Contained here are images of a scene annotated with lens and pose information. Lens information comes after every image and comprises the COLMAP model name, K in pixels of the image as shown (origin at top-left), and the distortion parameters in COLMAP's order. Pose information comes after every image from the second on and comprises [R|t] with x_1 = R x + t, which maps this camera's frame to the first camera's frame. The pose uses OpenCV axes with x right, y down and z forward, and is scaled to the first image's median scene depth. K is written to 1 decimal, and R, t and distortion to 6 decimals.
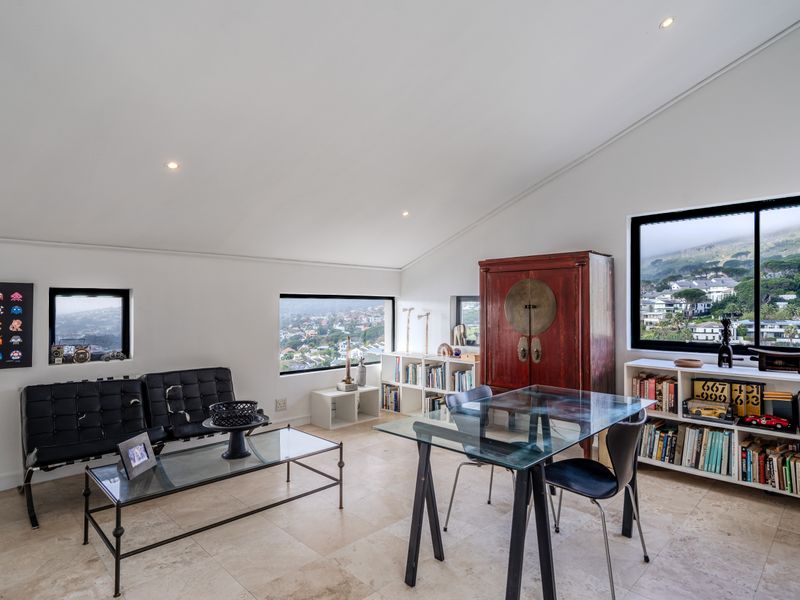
lens RADIAL K [[447.0, 0, 403.5], [0, 447.0, 301.3], [0, 0, 1]] dist [-0.000003, 0.000417]
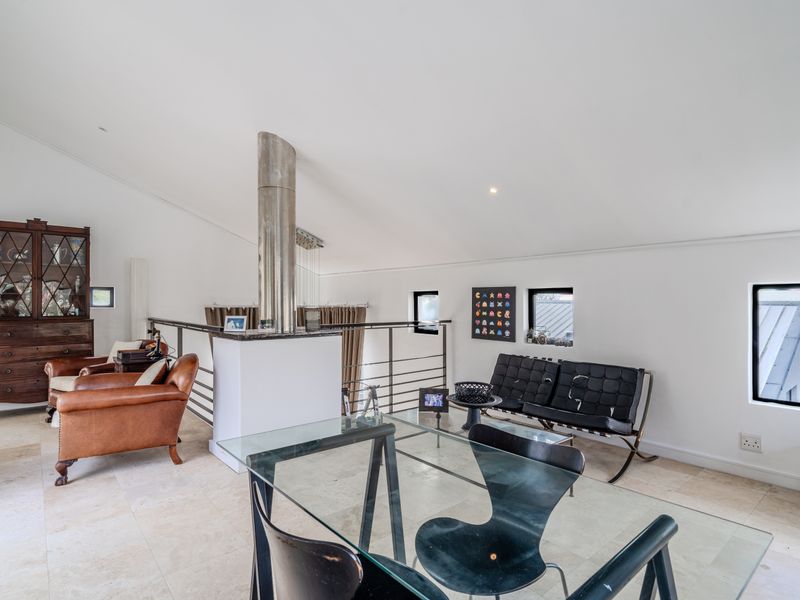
lens RADIAL K [[447.0, 0, 400.9], [0, 447.0, 300.8], [0, 0, 1]] dist [-0.000003, 0.000417]
pose [[-0.092276, -0.002298, -0.995731, 0.696206], [0.005120, 0.999983, -0.002783, 0.009738], [0.995720, -0.005355, -0.092263, 0.762273]]
